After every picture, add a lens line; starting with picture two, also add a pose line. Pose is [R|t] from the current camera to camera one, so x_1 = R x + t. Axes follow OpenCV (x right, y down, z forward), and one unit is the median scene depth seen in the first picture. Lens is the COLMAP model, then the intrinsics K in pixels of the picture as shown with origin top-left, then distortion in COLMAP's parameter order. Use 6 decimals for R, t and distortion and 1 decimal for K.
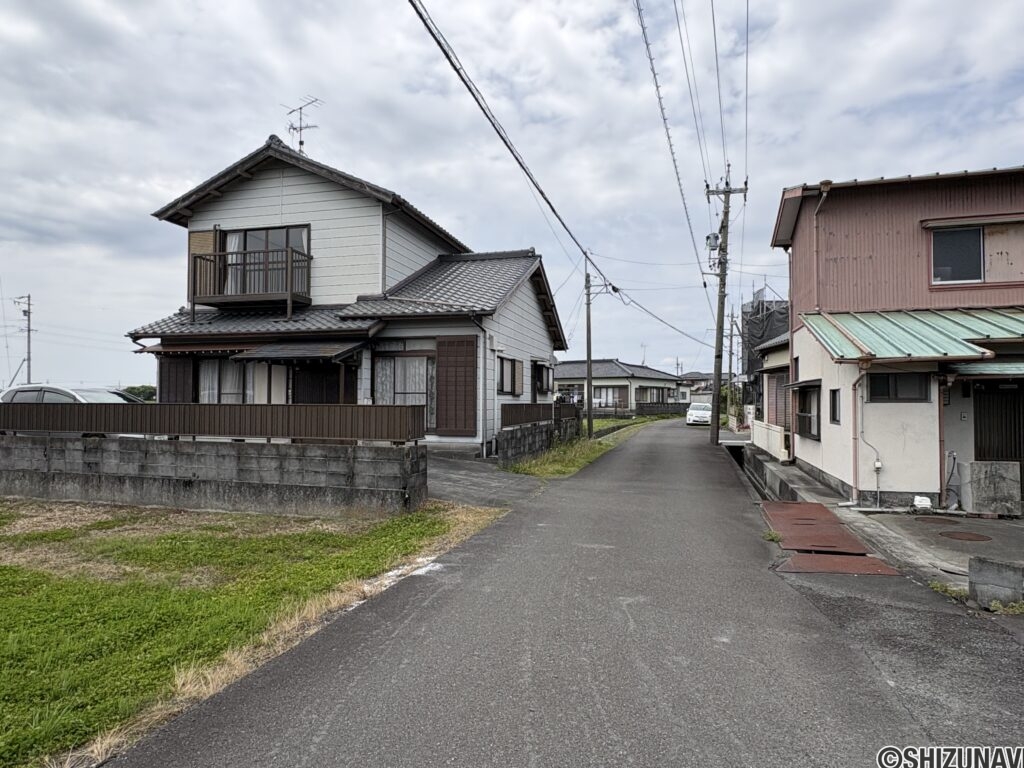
lens RADIAL K [[650.4, 0, 503.0], [0, 650.4, 387.9], [0, 0, 1]] dist [-0.001289, 0.000509]
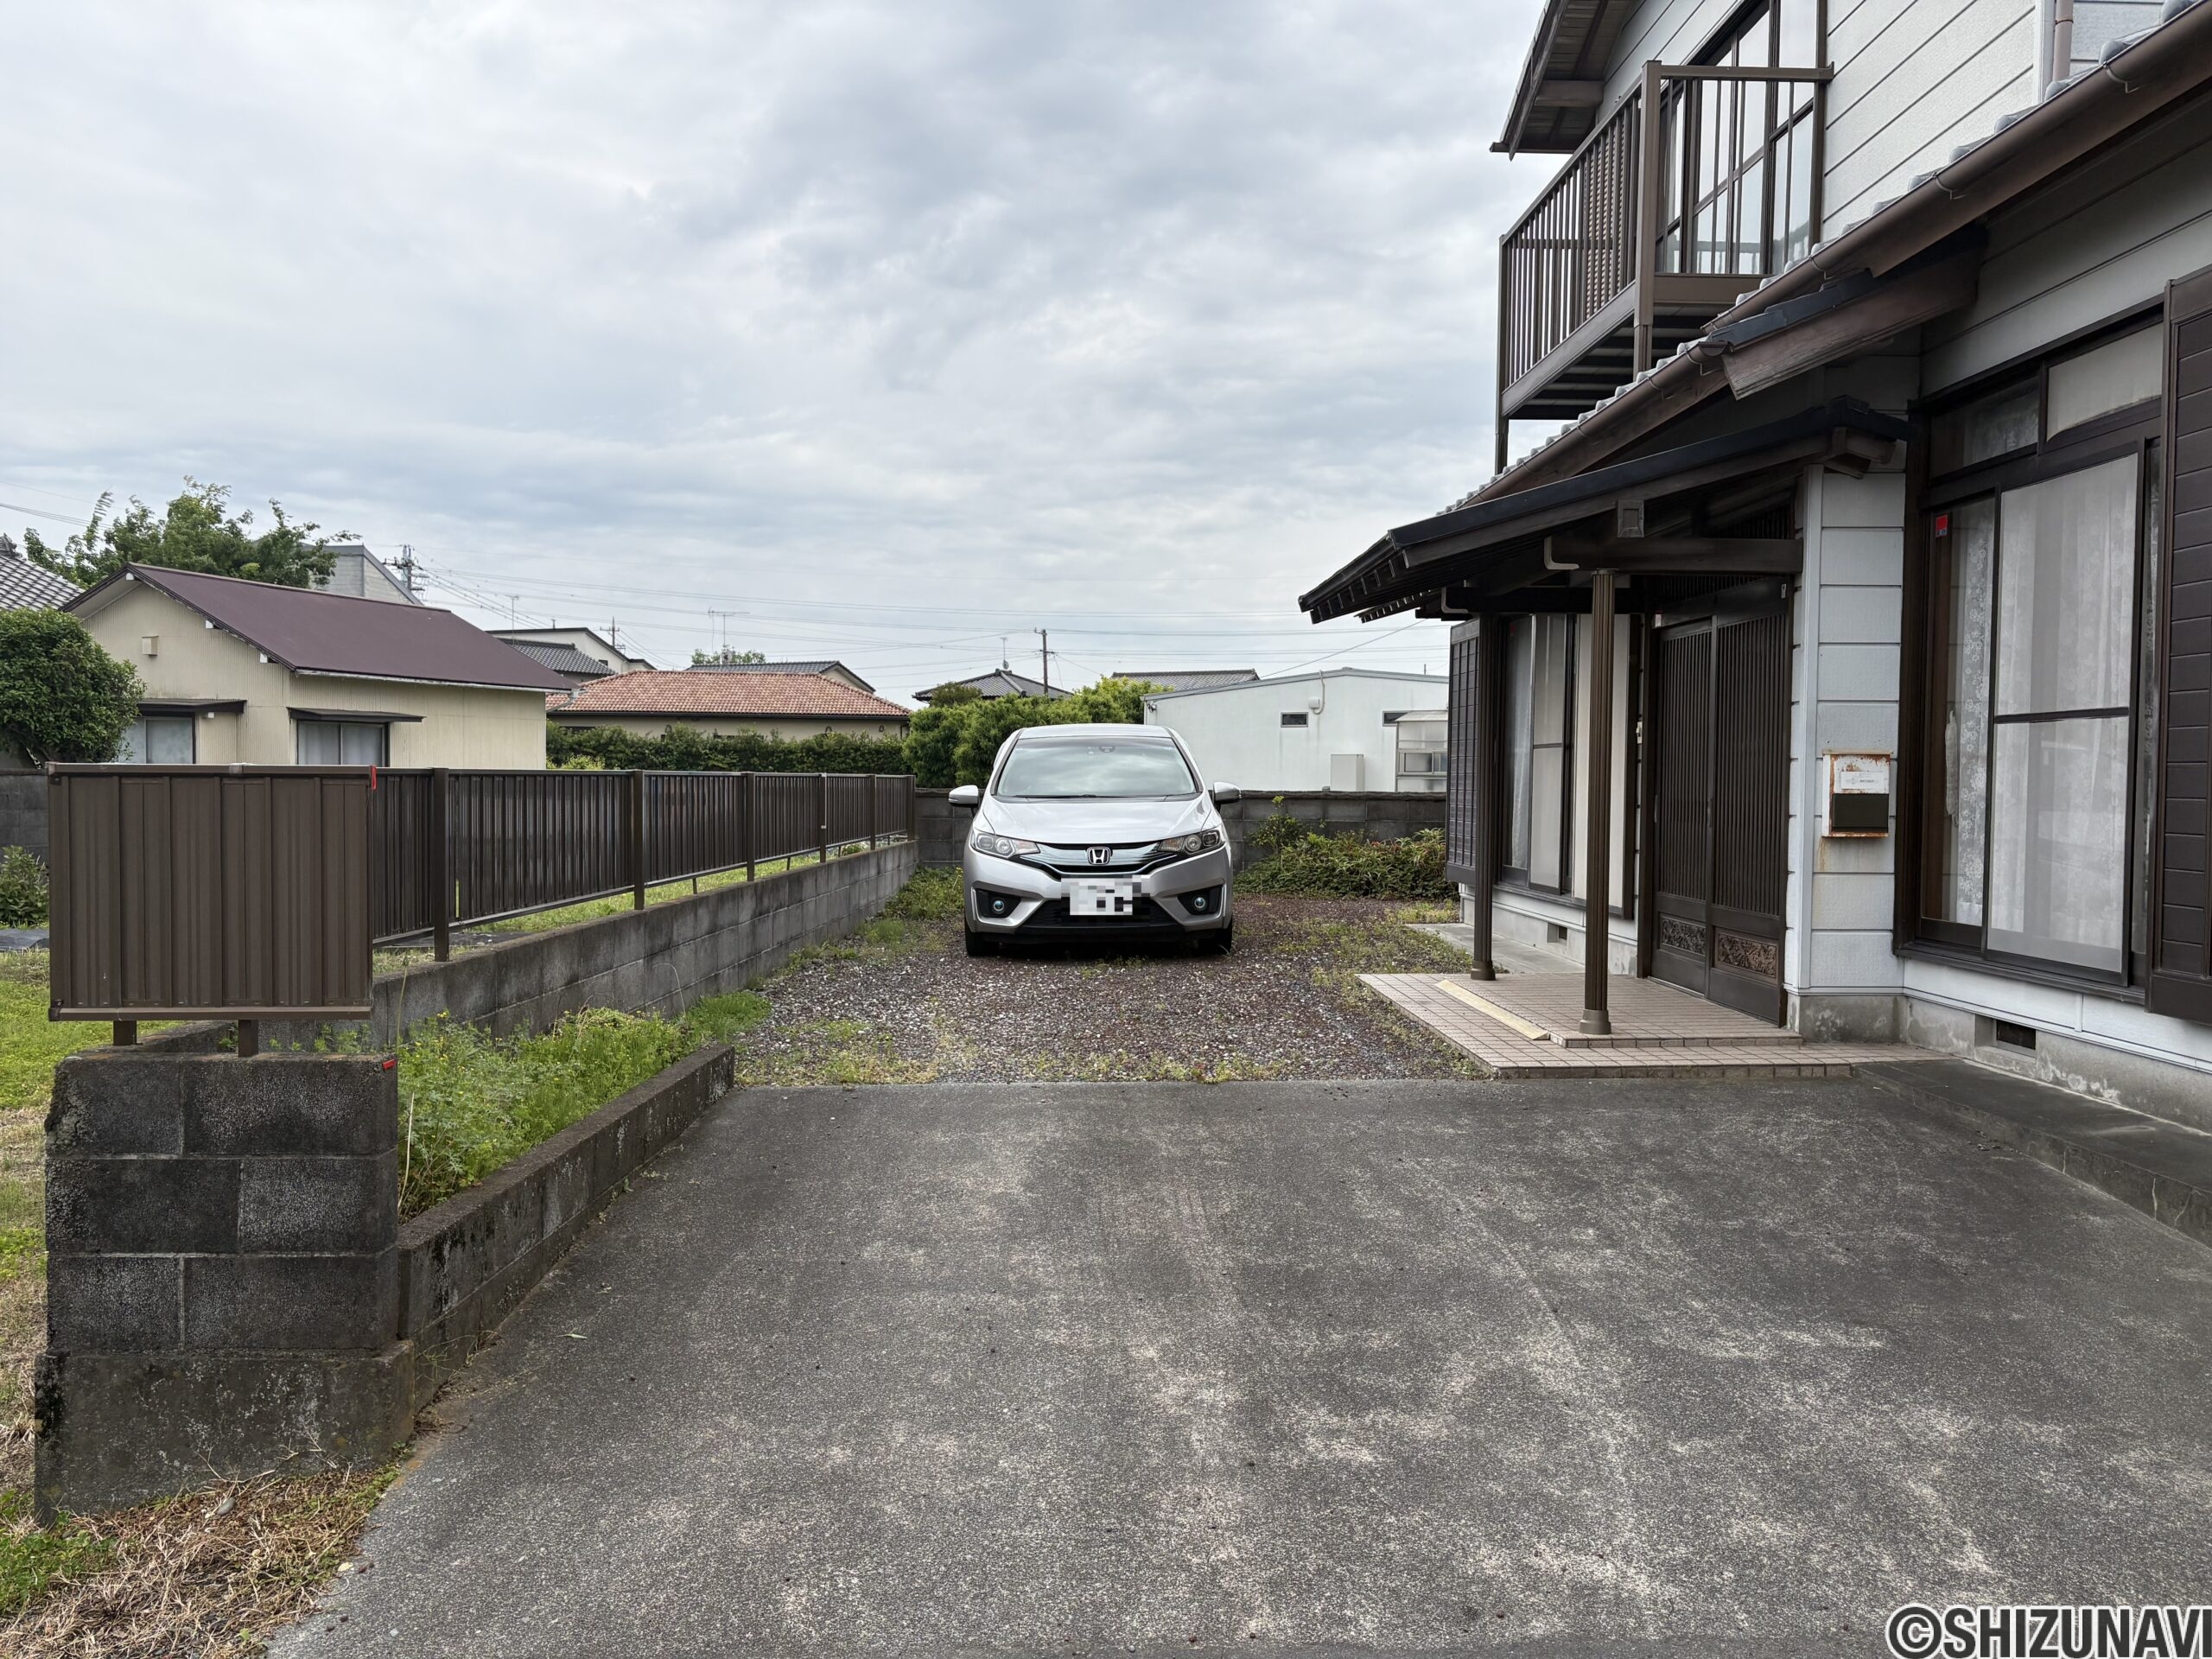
lens RADIAL K [[1672.9, 0, 1106.0], [0, 1672.9, 829.5], [0, 0, 1]] dist [0.023709, -0.006220]
pose [[0.292958, 0.026995, -0.955744, 0.164221], [0.013568, 0.999383, 0.032387, 0.018520], [0.956029, -0.022456, 0.292411, 0.655203]]
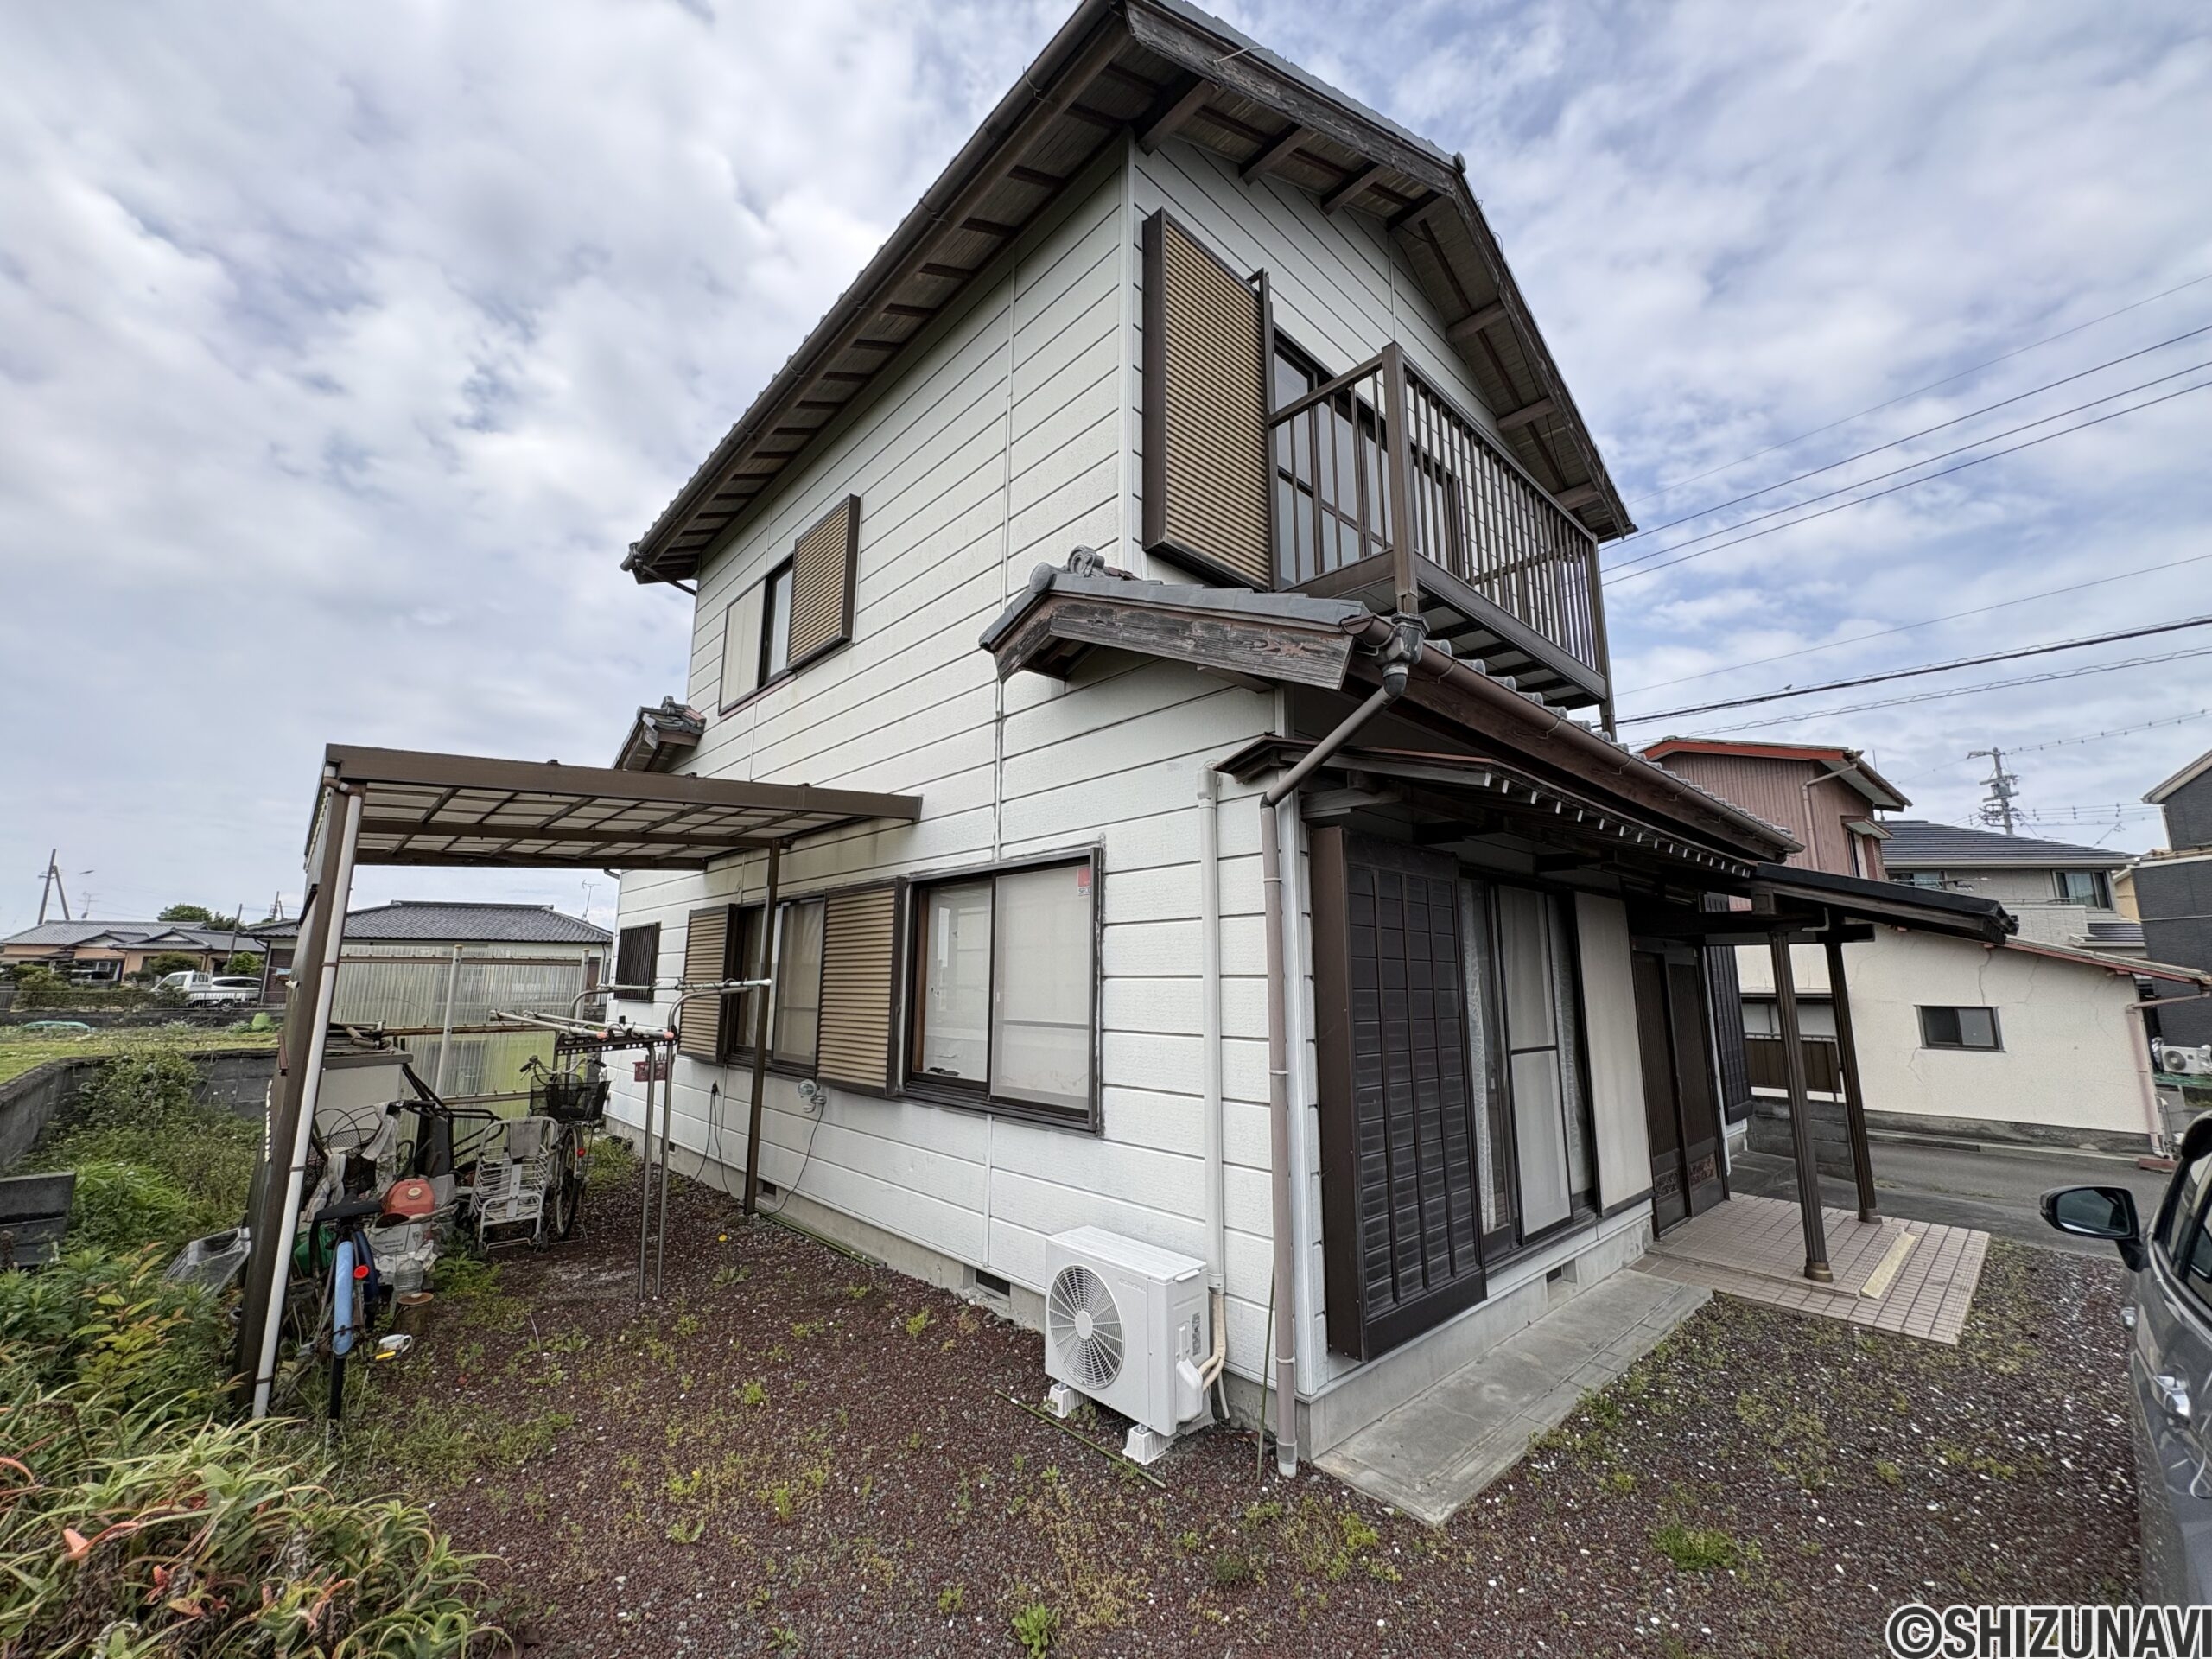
lens RADIAL K [[880.1, 0, 1104.5], [0, 880.1, 833.1], [0, 0, 1]] dist [0.000162, 0.000498]
pose [[0.531865, 0.142237, 0.834798, -0.762926], [-0.022811, 0.987842, -0.153780, -0.013834], [-0.846522, 0.062748, 0.528643, 0.982677]]
